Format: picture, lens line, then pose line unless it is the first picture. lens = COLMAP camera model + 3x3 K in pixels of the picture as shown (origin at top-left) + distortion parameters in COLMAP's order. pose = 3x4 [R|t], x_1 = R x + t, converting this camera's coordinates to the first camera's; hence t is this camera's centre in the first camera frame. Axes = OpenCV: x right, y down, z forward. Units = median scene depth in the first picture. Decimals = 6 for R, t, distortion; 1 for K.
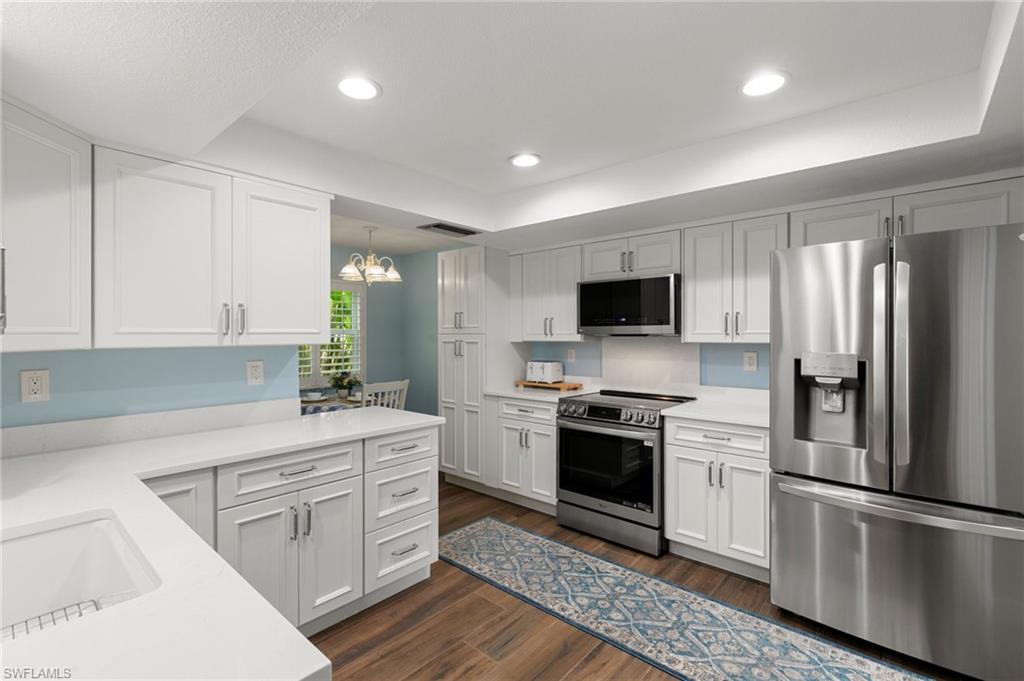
lens RADIAL K [[458.2, 0, 509.9], [0, 458.2, 341.1], [0, 0, 1]] dist [0.003583, -0.000465]
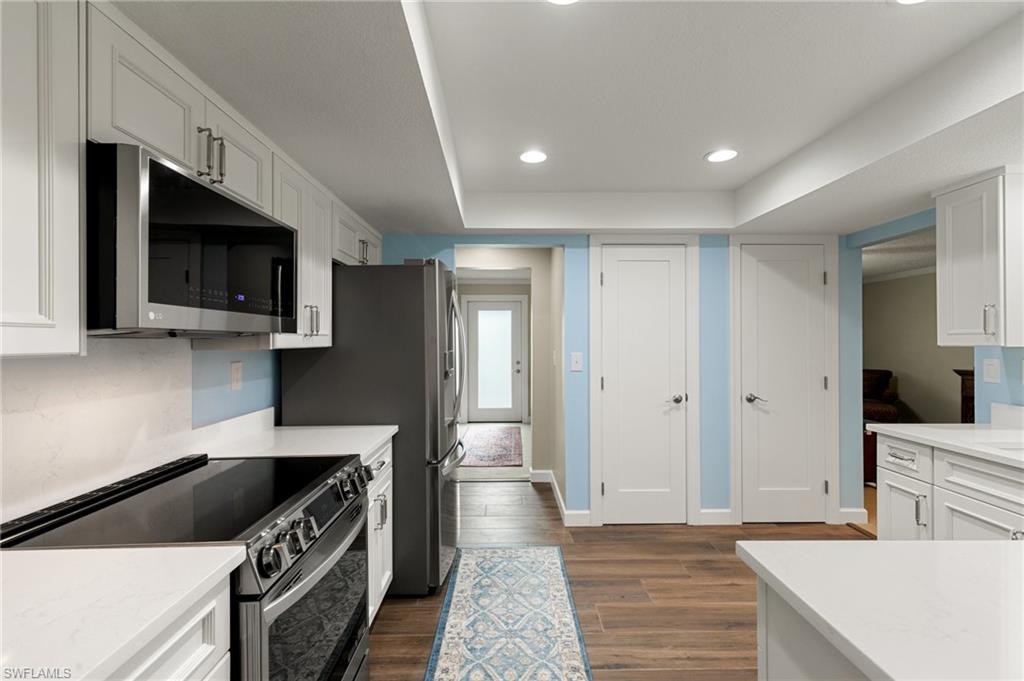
lens RADIAL K [[458.2, 0, 509.9], [0, 458.2, 341.1], [0, 0, 1]] dist [0.003583, -0.000465]
pose [[-0.672411, 0.005833, 0.740155, -0.253253], [0.013902, 0.999892, 0.004750, -0.005328], [-0.740048, 0.013483, -0.672419, 1.179445]]
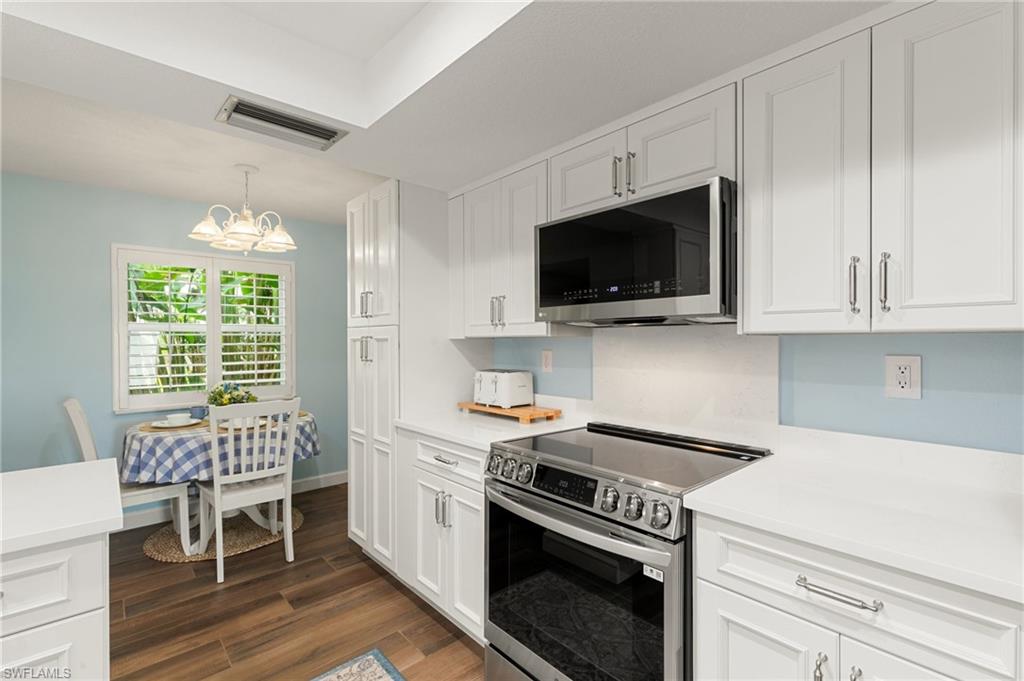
lens RADIAL K [[458.2, 0, 509.9], [0, 458.2, 341.1], [0, 0, 1]] dist [0.003583, -0.000465]
pose [[0.993253, -0.001092, -0.115964, 0.206914], [-0.000023, 0.999954, -0.009607, 0.014782], [0.115969, 0.009545, 0.993207, 0.532071]]
